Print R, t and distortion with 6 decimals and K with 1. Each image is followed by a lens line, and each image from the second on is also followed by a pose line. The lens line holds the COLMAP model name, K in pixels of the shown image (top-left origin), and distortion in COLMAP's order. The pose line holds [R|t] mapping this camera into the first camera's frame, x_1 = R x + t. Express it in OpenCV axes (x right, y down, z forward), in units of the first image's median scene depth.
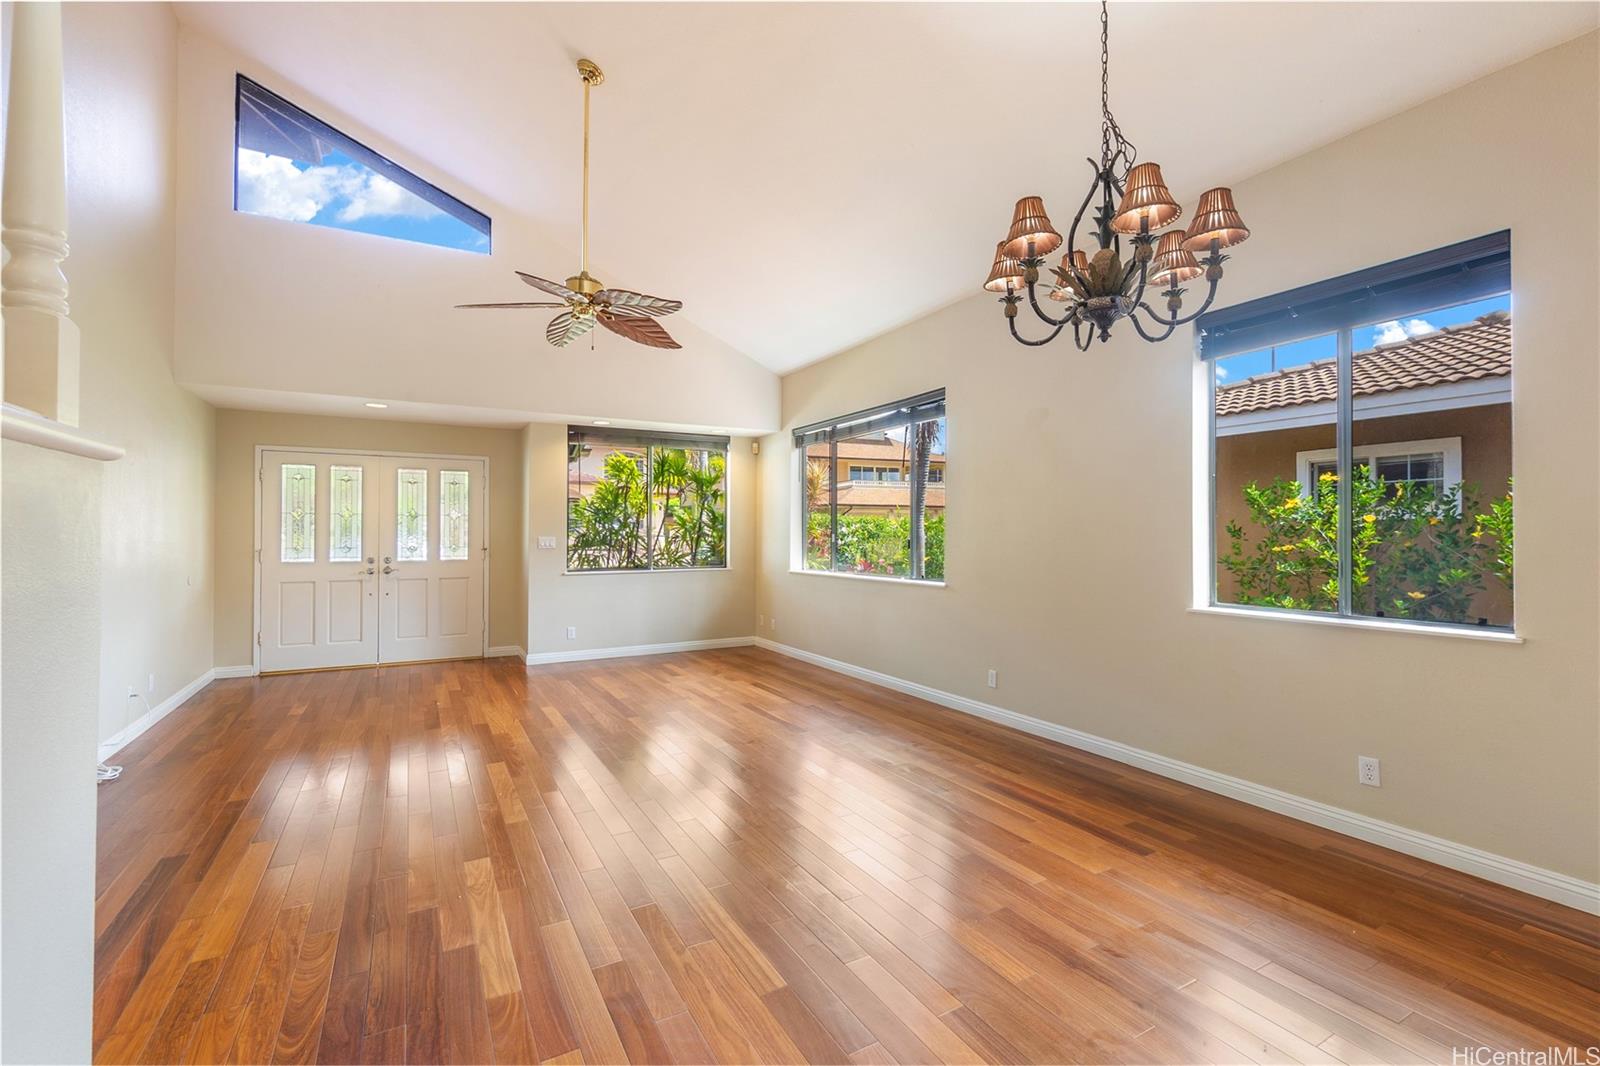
lens RADIAL K [[708.1, 0, 801.2], [0, 708.1, 527.4], [0, 0, 1]] dist [0.015560, -0.000005]
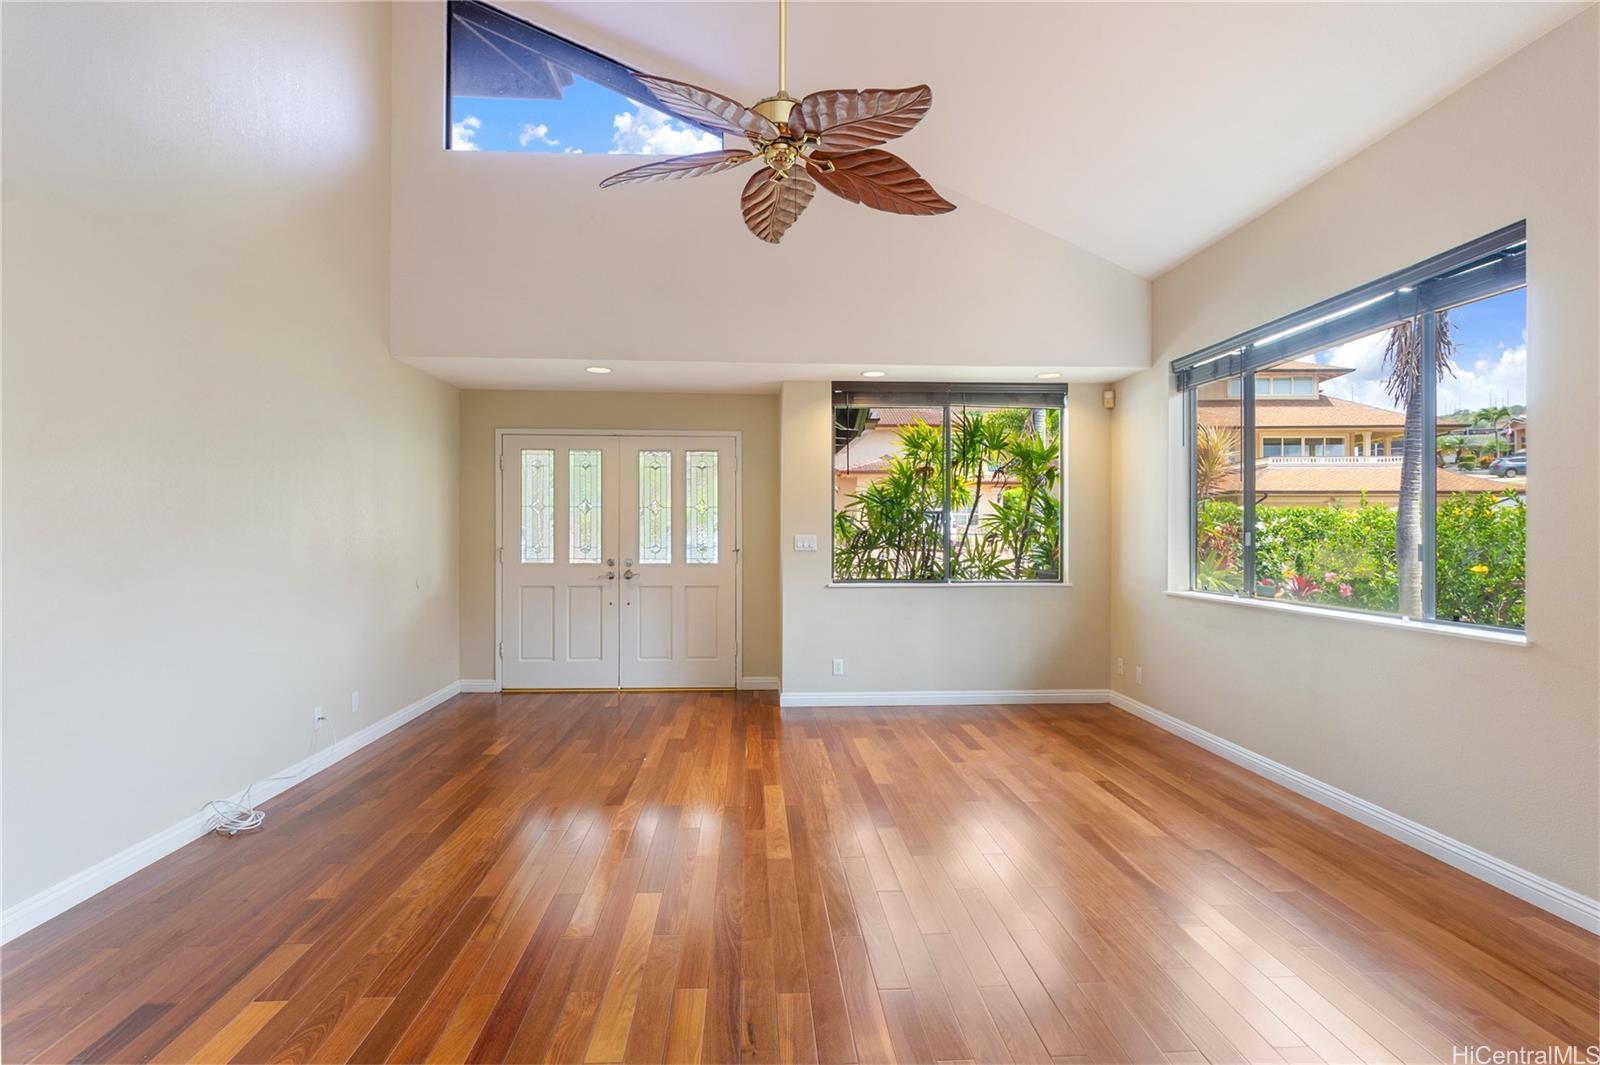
lens RADIAL K [[811.2, 0, 802.1], [0, 811.2, 519.3], [0, 0, 1]] dist [-0.009894, 0.003593]
pose [[0.902088, -0.004205, -0.431531, 0.001588], [0.001528, 0.999977, -0.006551, 0.002445], [0.431548, 0.005250, 0.902074, 0.228956]]
